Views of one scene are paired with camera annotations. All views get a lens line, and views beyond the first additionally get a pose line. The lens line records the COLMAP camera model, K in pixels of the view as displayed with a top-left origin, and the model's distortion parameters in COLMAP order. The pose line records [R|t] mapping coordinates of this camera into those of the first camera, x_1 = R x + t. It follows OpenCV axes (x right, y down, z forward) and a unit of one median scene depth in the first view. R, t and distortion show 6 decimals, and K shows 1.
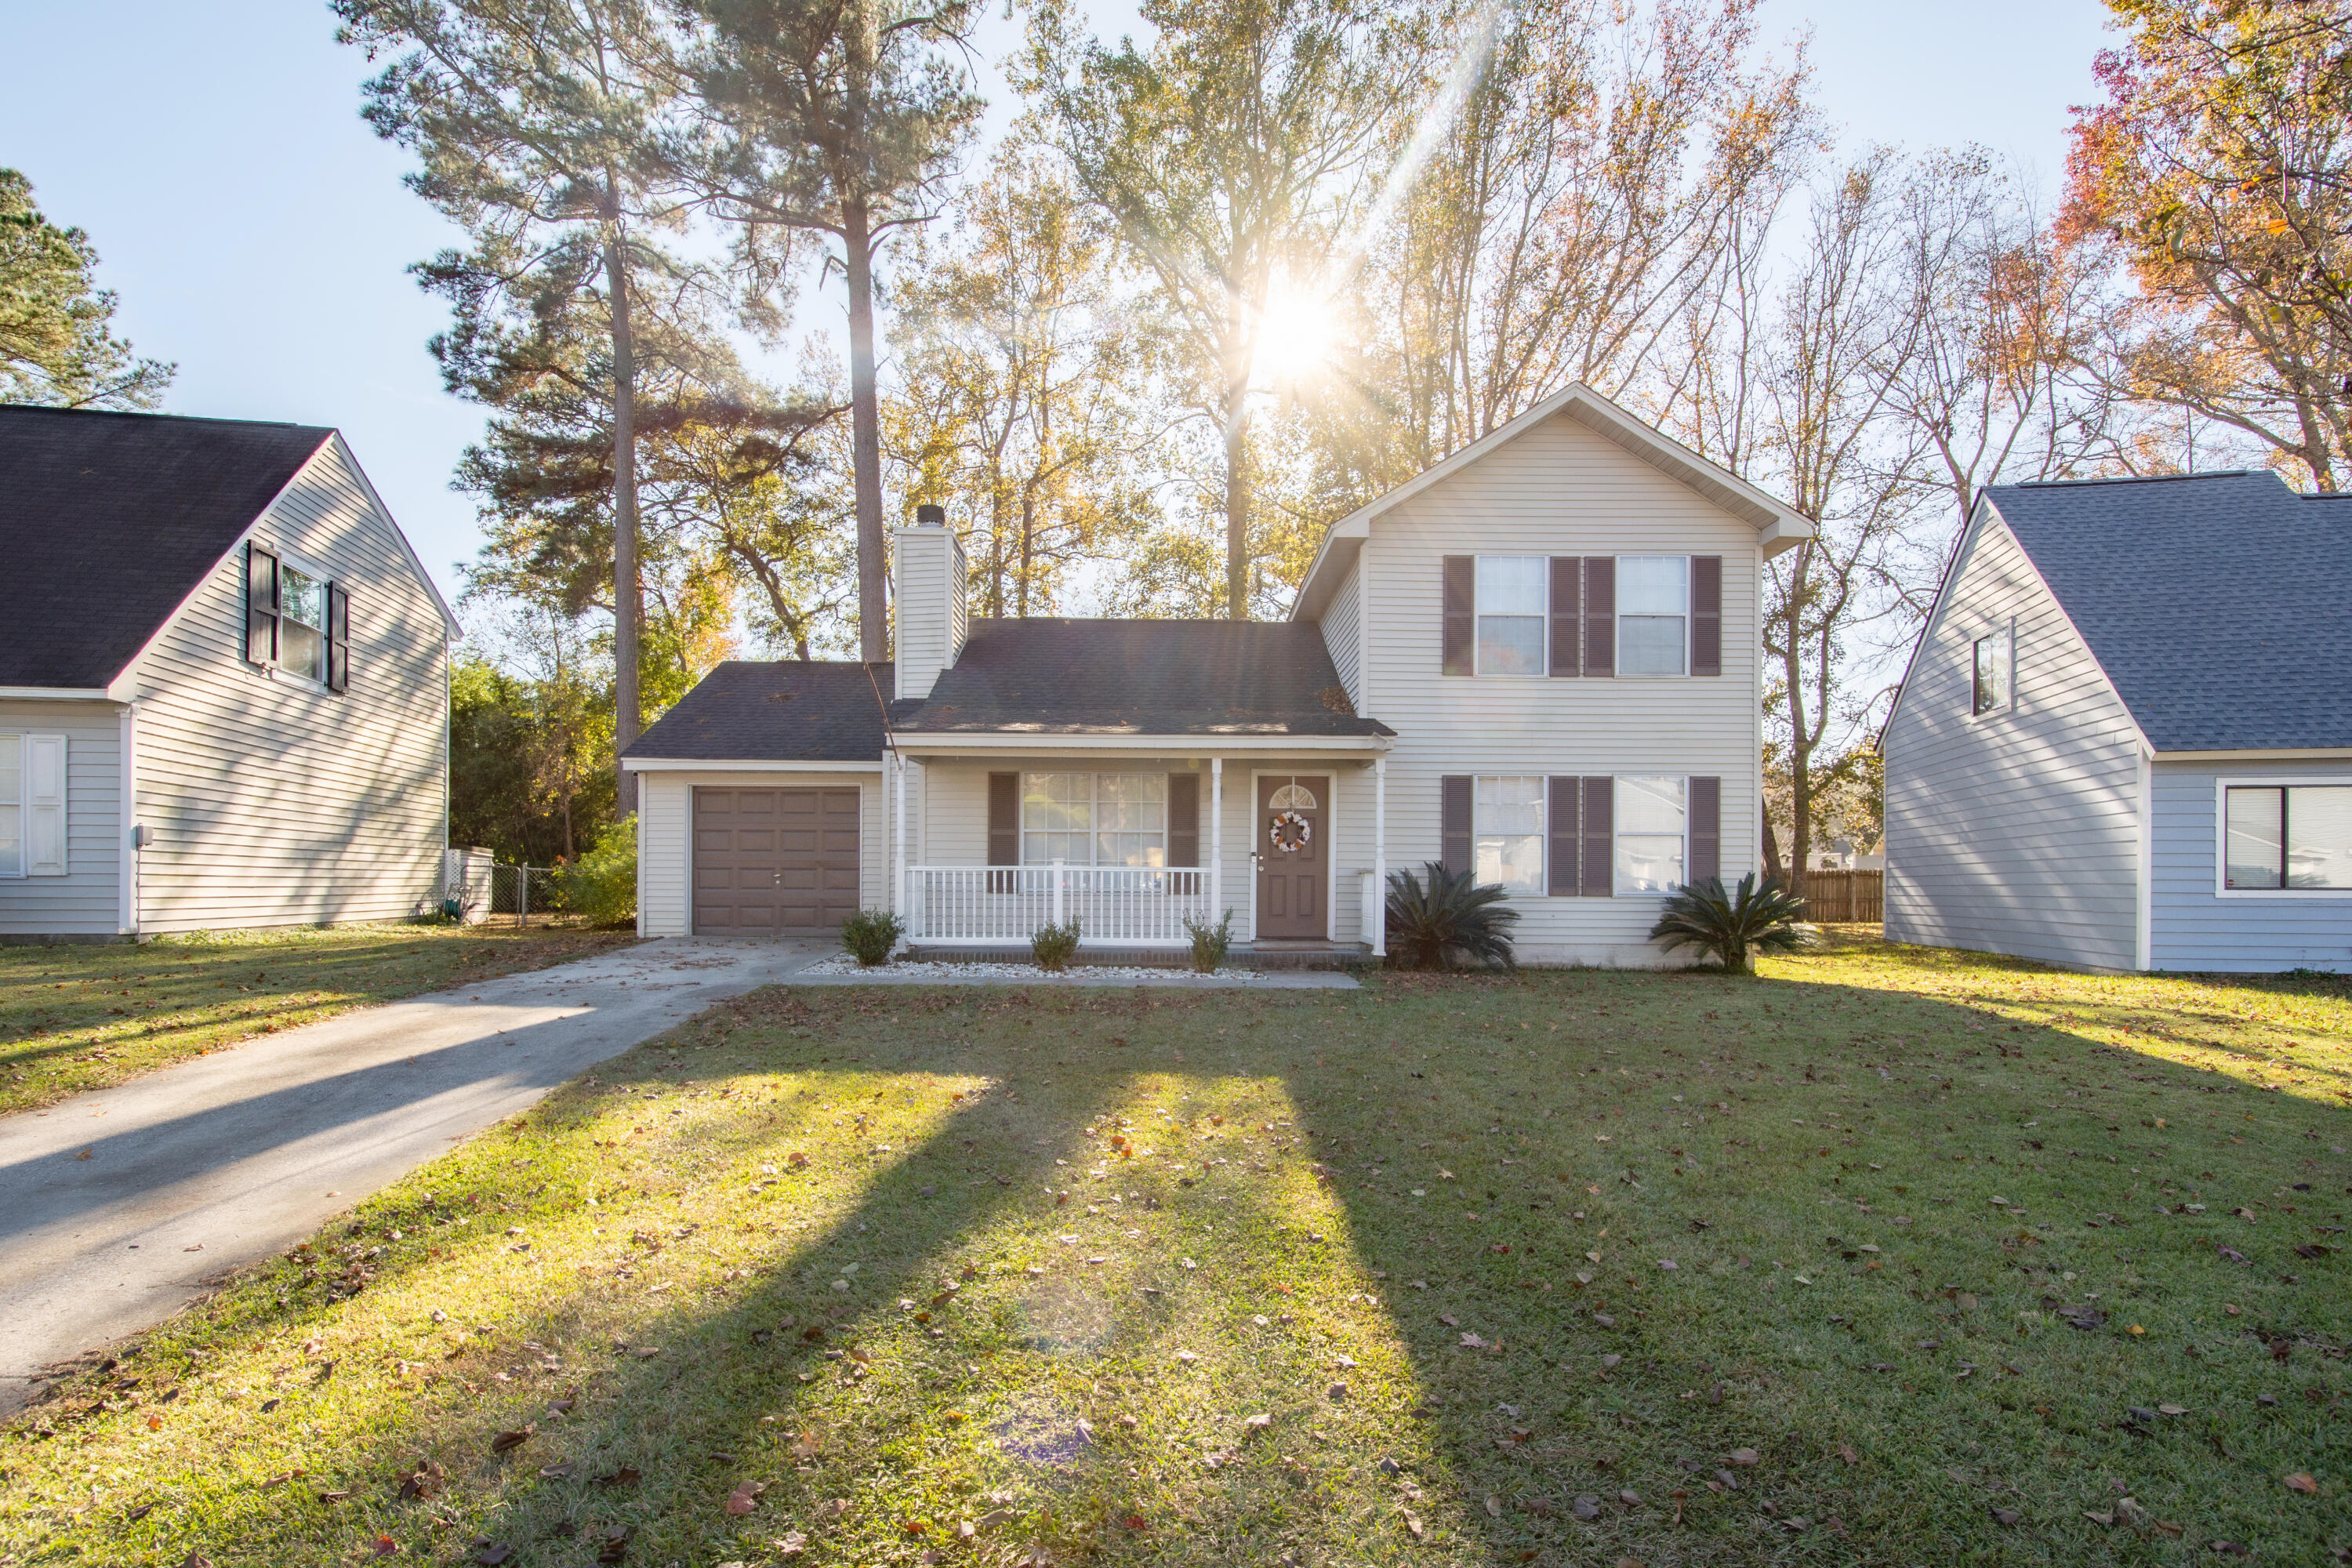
lens RADIAL K [[1090.5, 0, 1177.2], [0, 1090.5, 844.6], [0, 0, 1]] dist [0.002022, 0.000121]
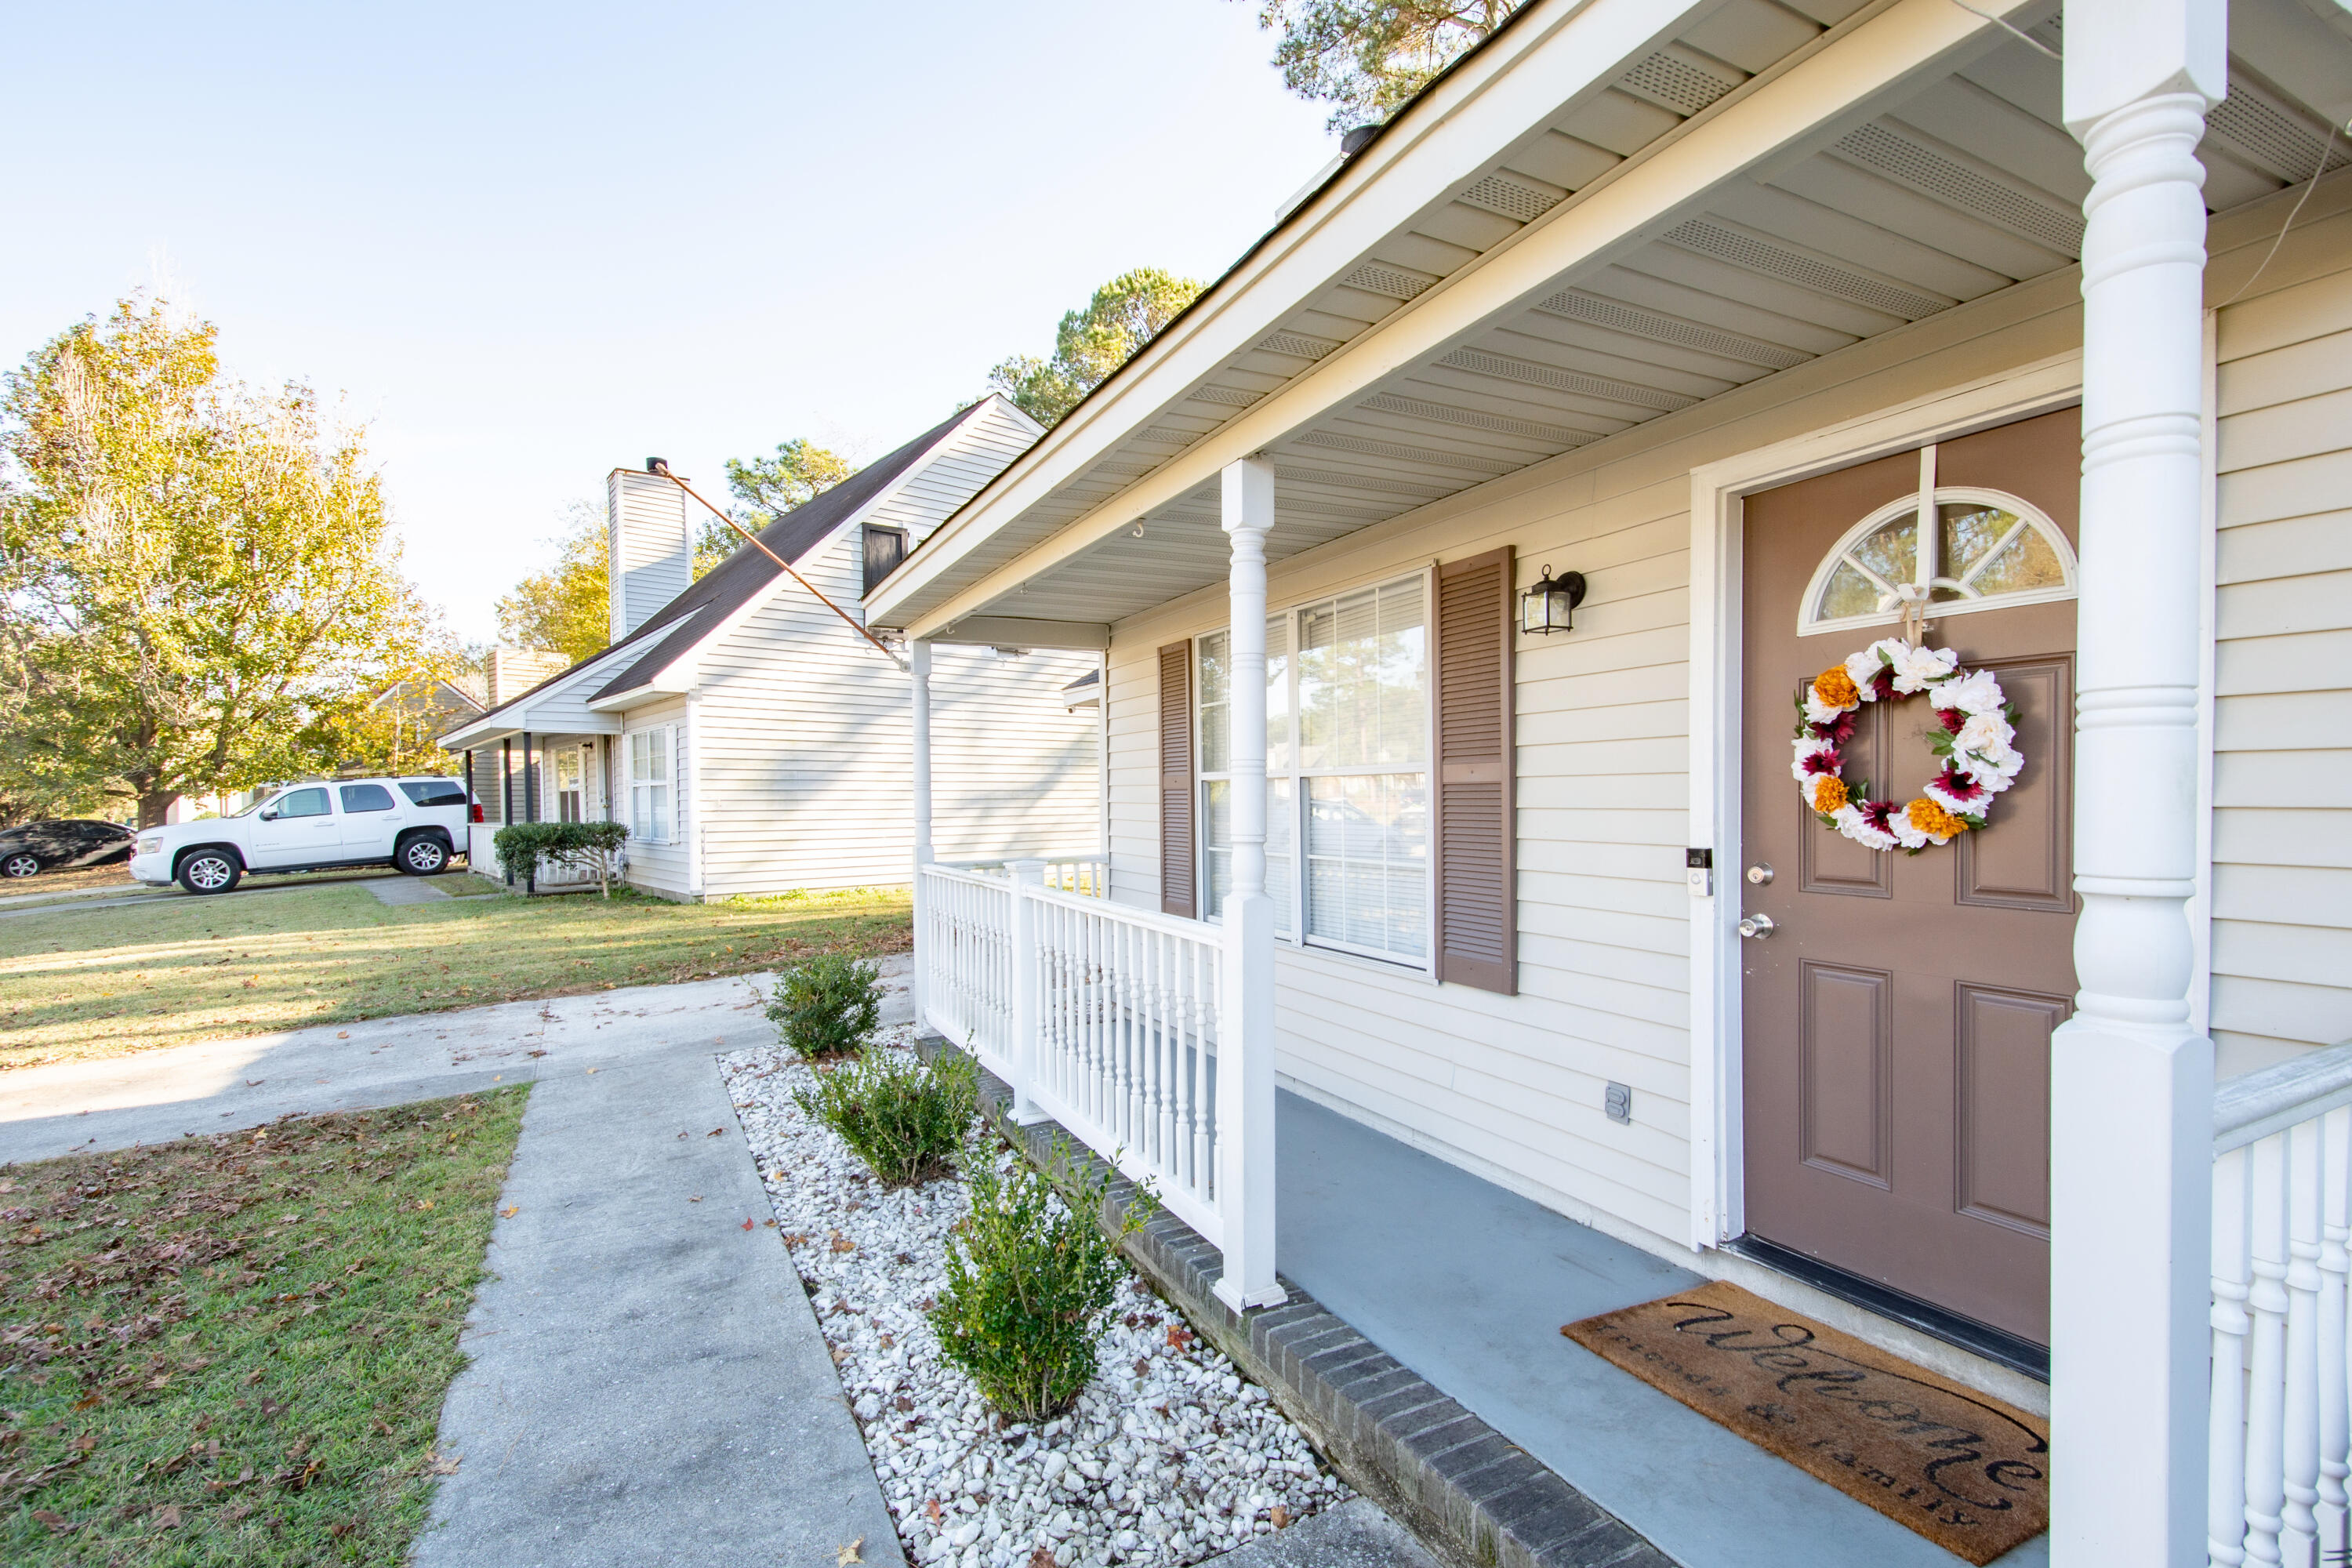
lens RADIAL K [[1006.1, 0, 1172.7], [0, 1006.1, 814.5], [0, 0, 1]] dist [0.001428, 0.000139]
pose [[0.489154, 0.013152, -0.872099, 0.196431], [0.036517, 0.998701, 0.035543, -0.010772], [0.871433, -0.049232, 0.488038, 0.805639]]
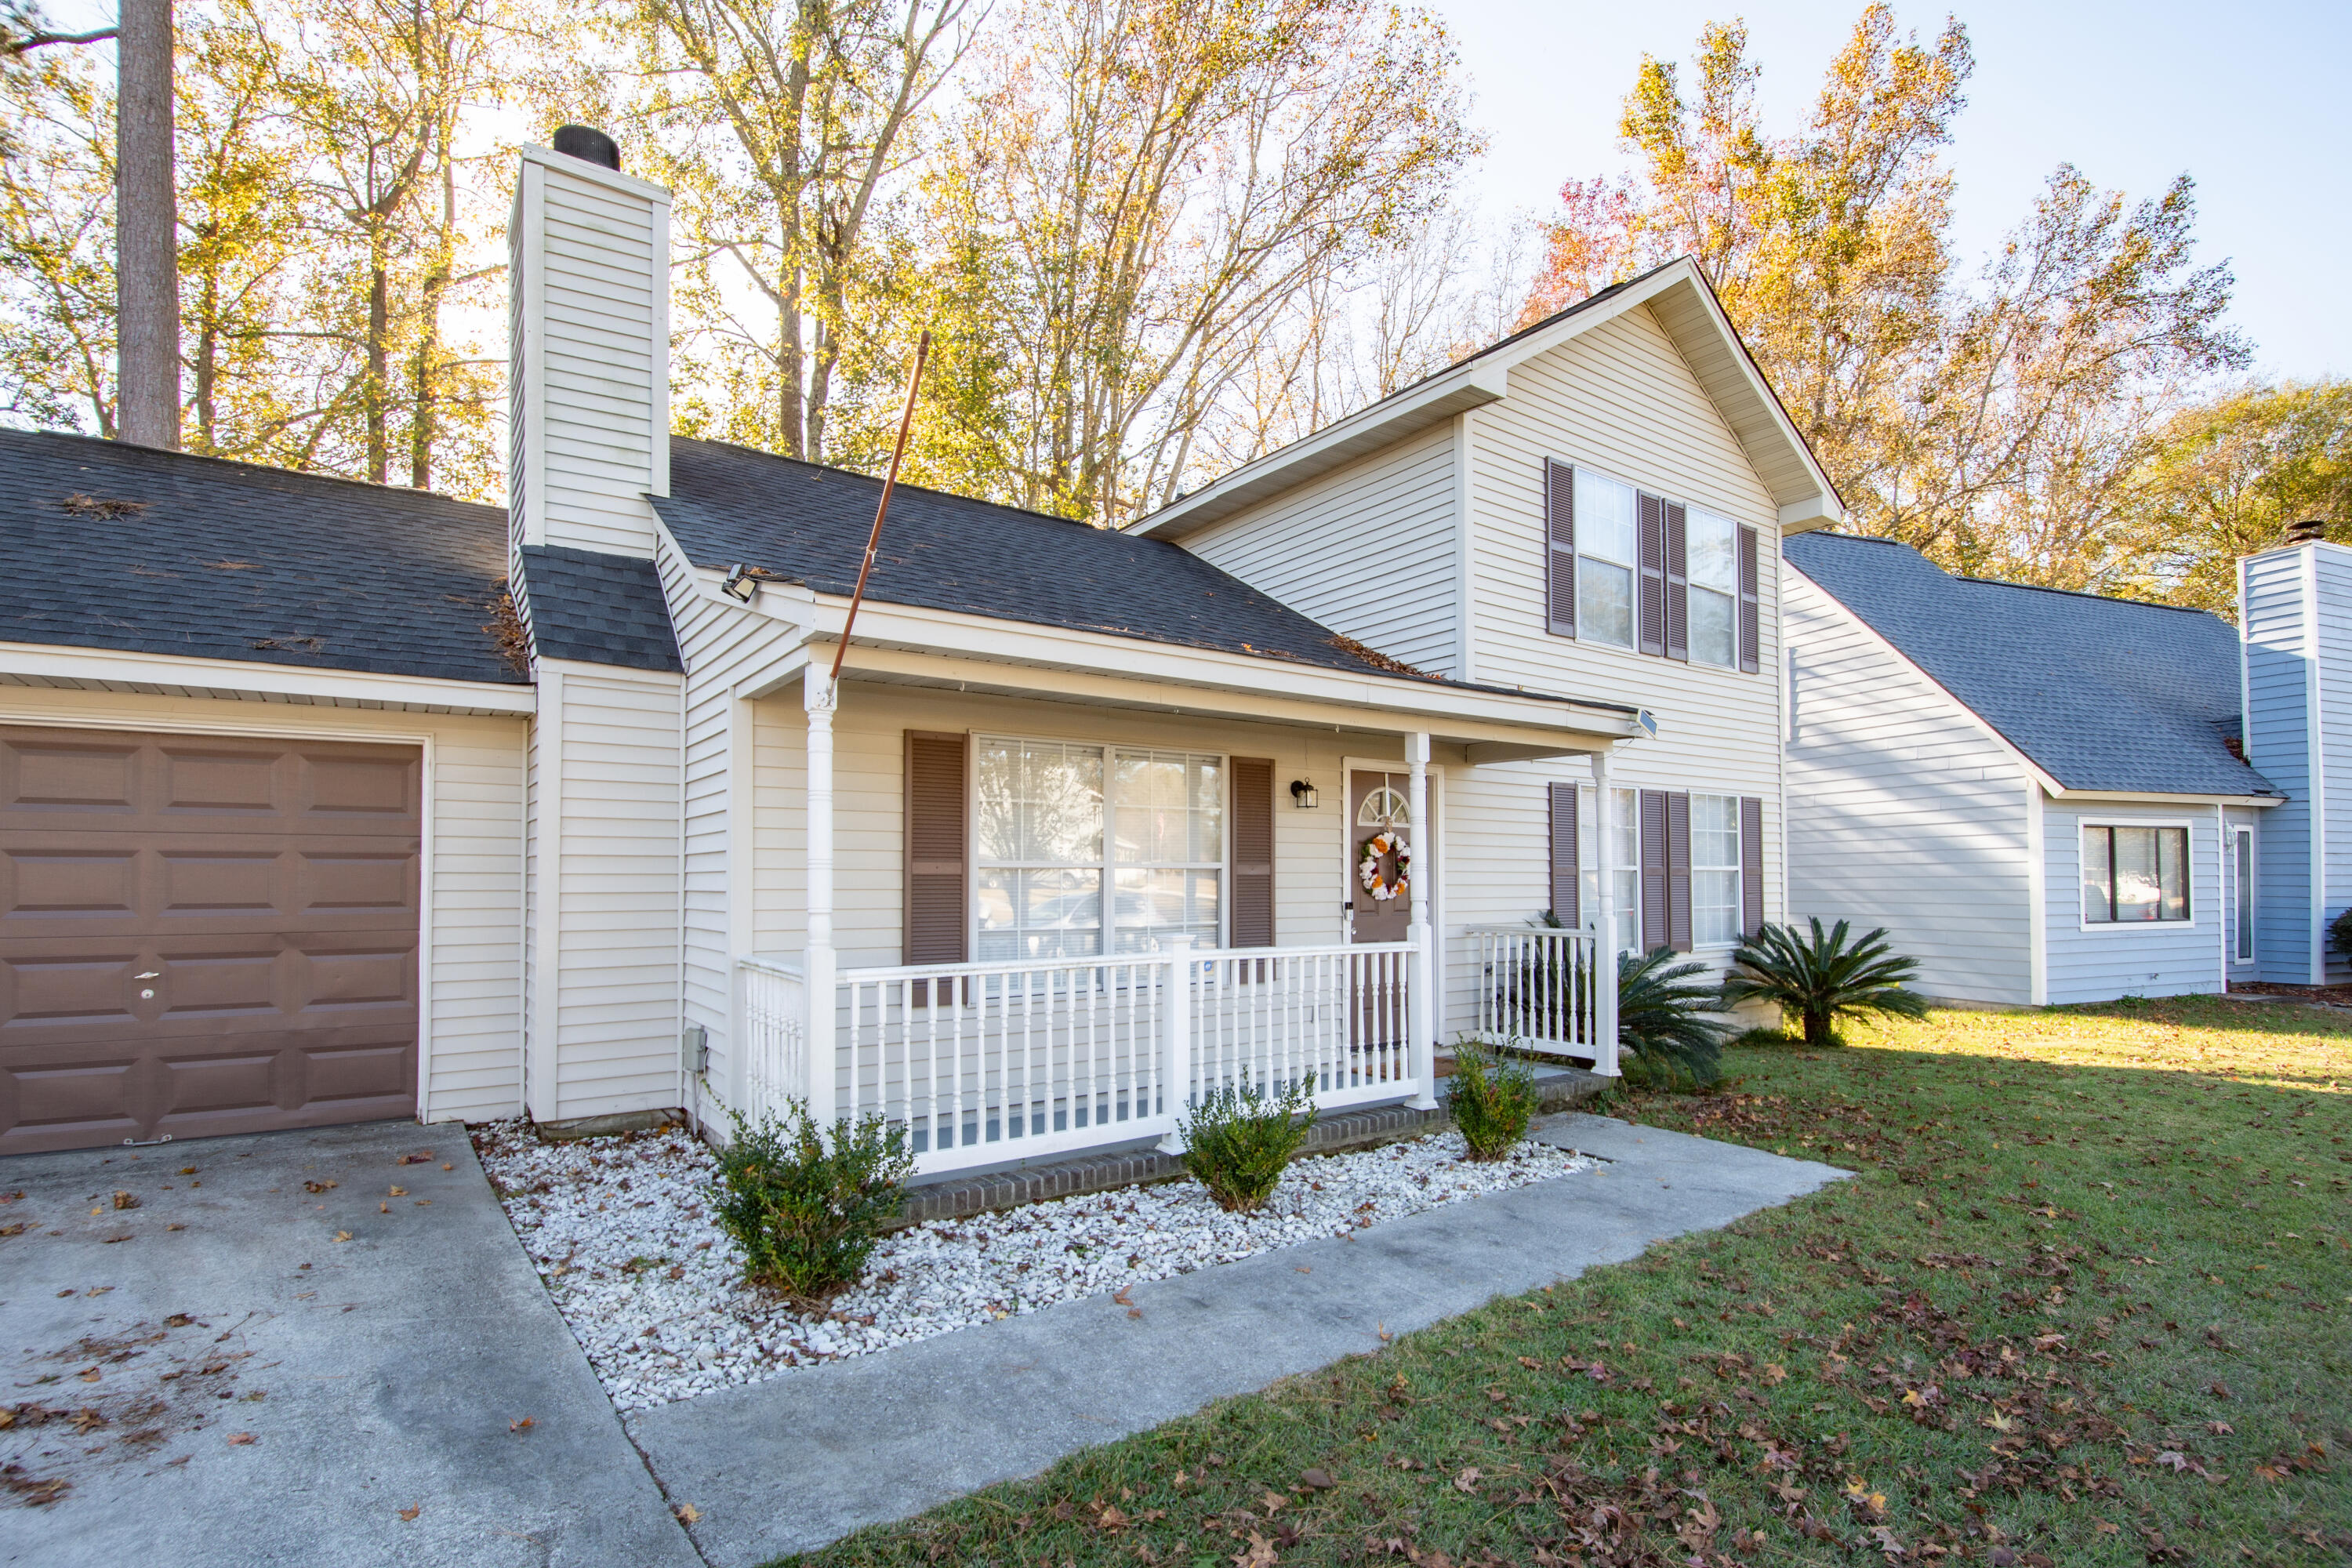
lens RADIAL K [[1090.5, 0, 1177.2], [0, 1090.5, 844.6], [0, 0, 1]] dist [0.002022, 0.000121]
pose [[0.823230, 0.010165, 0.567616, -0.326298], [-0.009780, 0.999945, -0.003723, -0.020260], [-0.567623, -0.002487, 0.823285, 0.580902]]
